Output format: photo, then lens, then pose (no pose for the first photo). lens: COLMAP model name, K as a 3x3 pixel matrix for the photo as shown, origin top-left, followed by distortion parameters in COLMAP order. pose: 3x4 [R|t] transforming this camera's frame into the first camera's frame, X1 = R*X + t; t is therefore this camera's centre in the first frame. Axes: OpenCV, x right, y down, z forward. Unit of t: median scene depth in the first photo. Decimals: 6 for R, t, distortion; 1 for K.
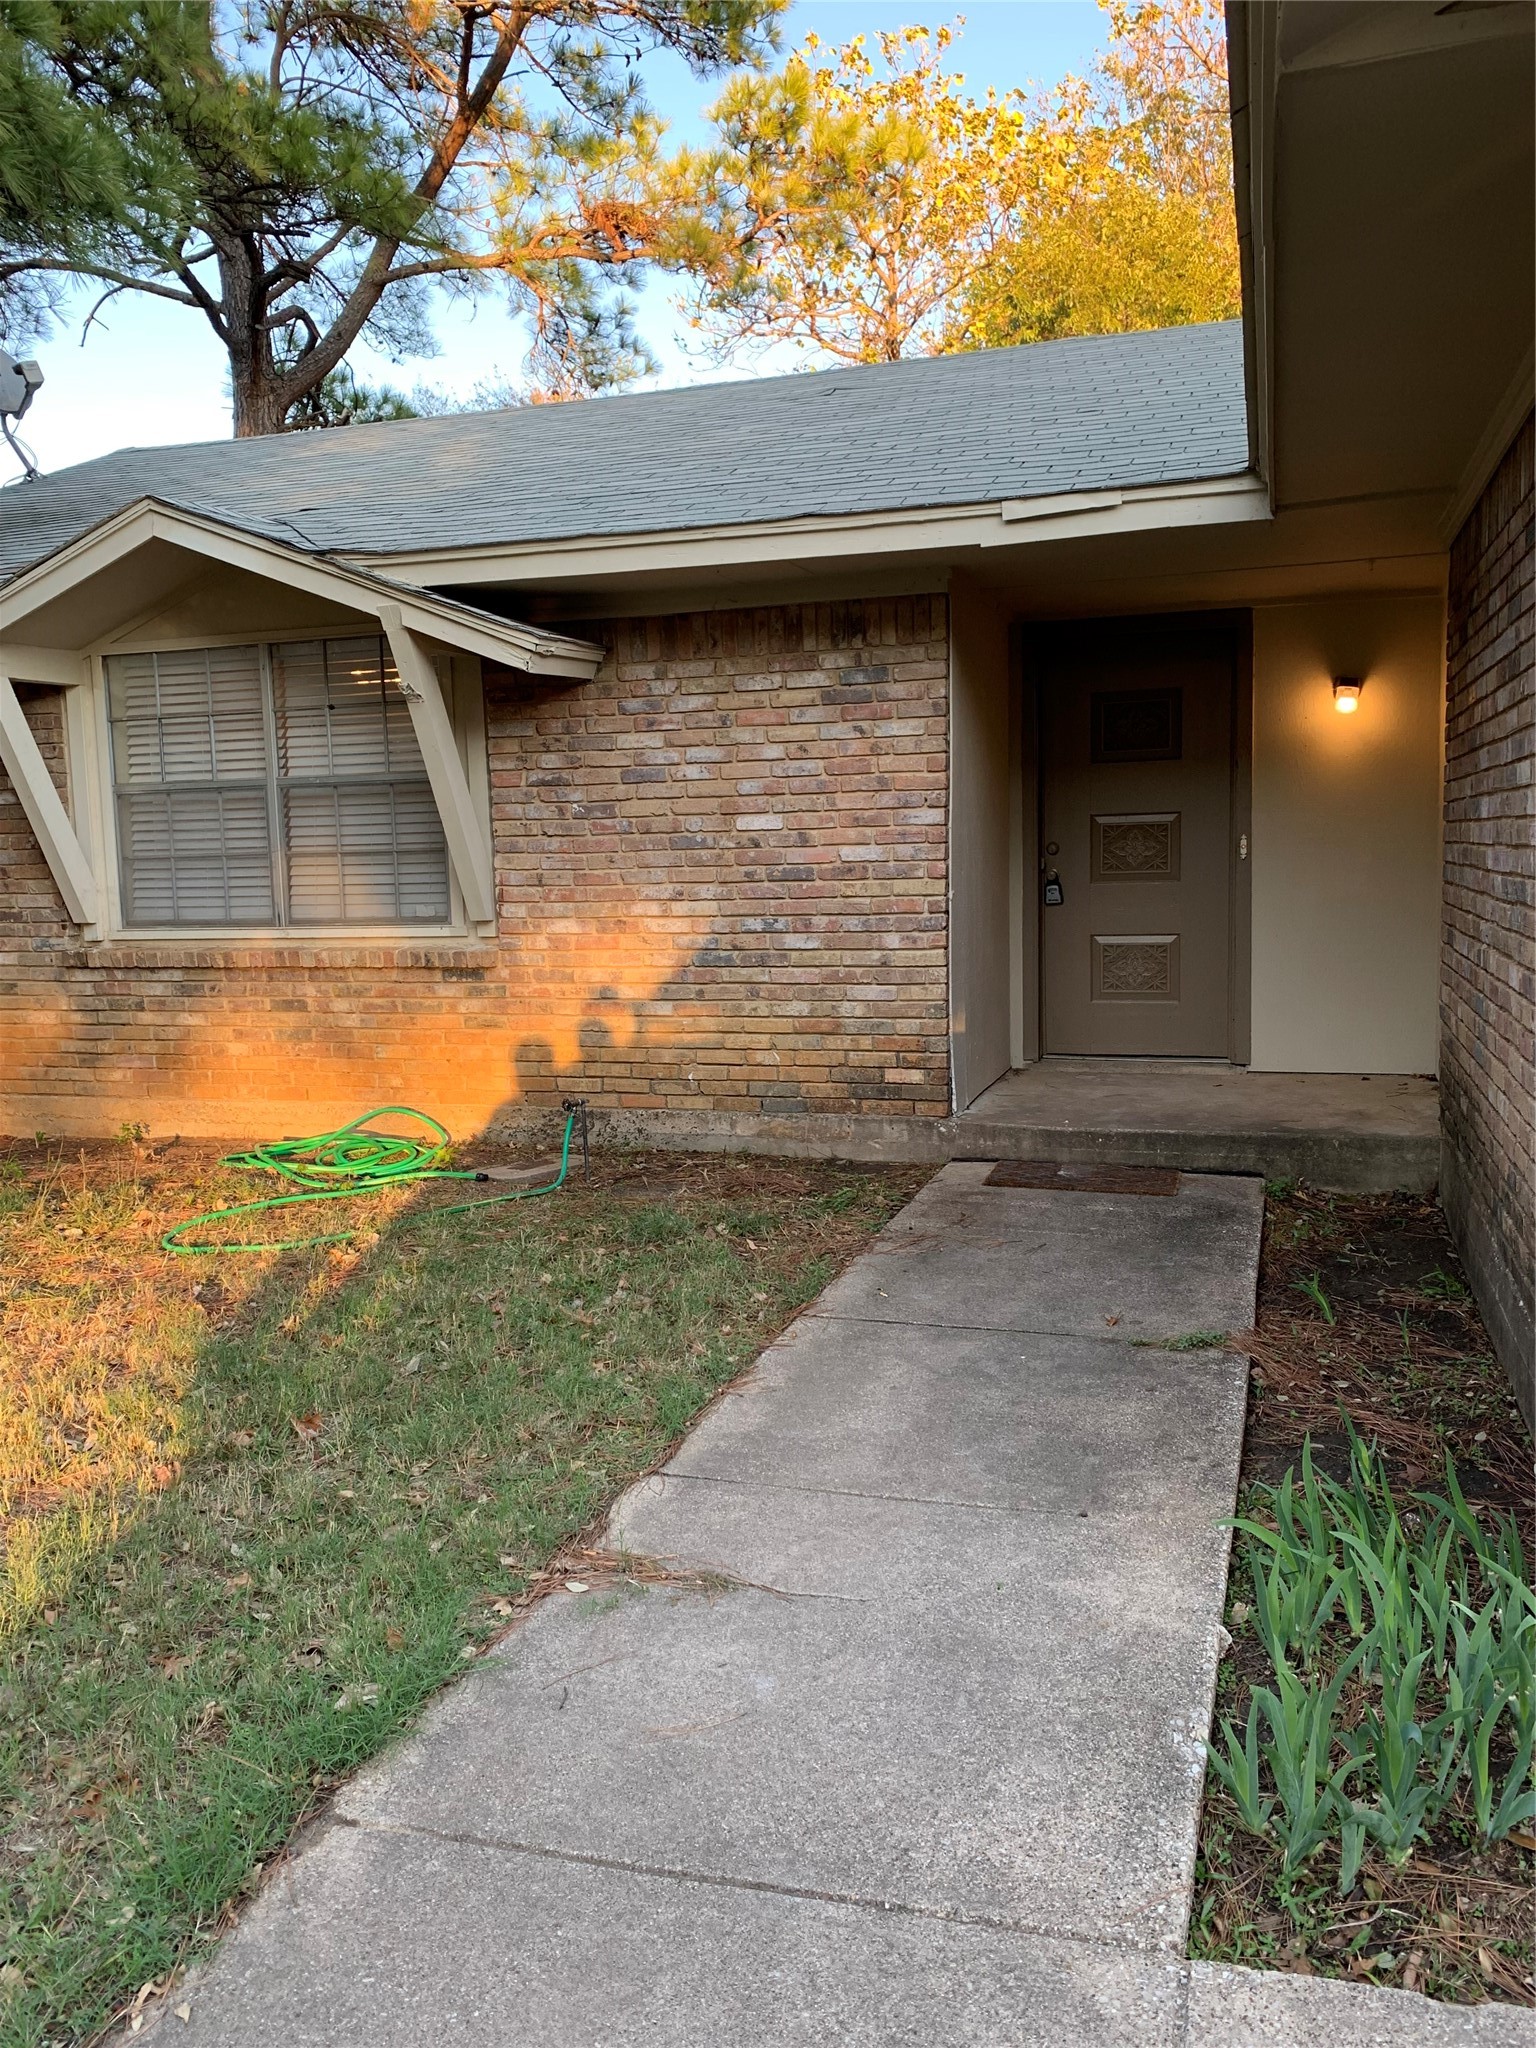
lens RADIAL K [[1550.0, 0, 768.0], [0, 1550.0, 1024.0], [0, 0, 1]] dist [0.079785, -0.128734]
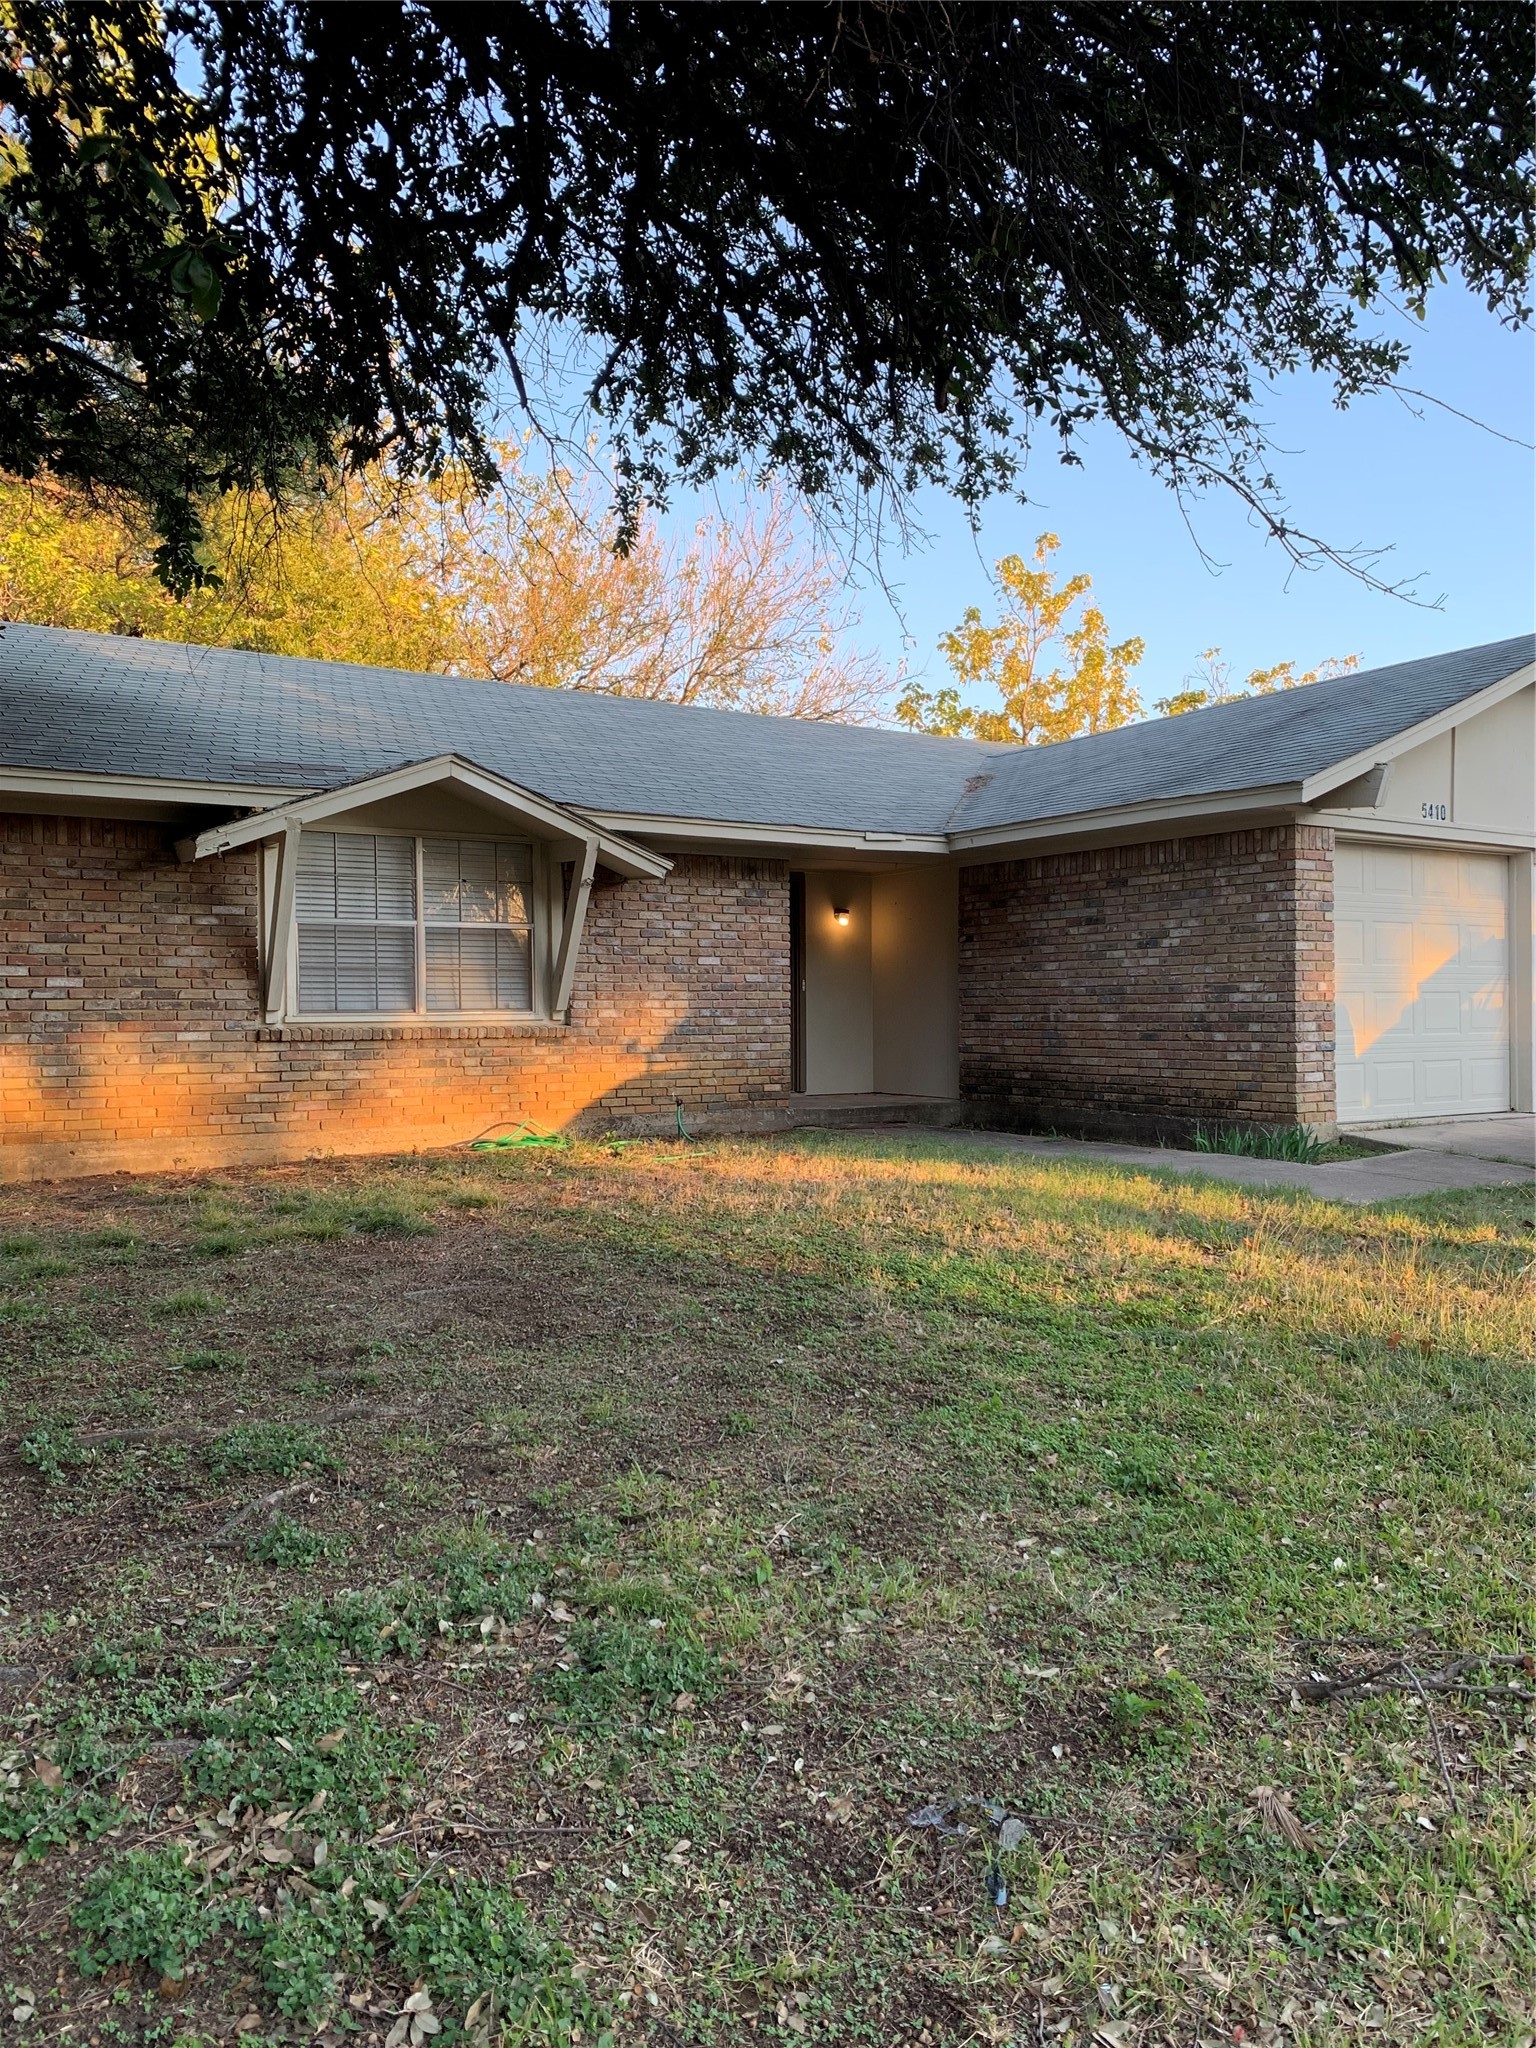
lens RADIAL K [[1550.0, 0, 768.0], [0, 1550.0, 1024.0], [0, 0, 1]] dist [0.079785, -0.128734]
pose [[0.637655, 0.016464, 0.770146, -1.452294], [0.074821, 0.993721, -0.083193, 0.116864], [-0.766680, 0.110671, 0.632419, -0.286786]]
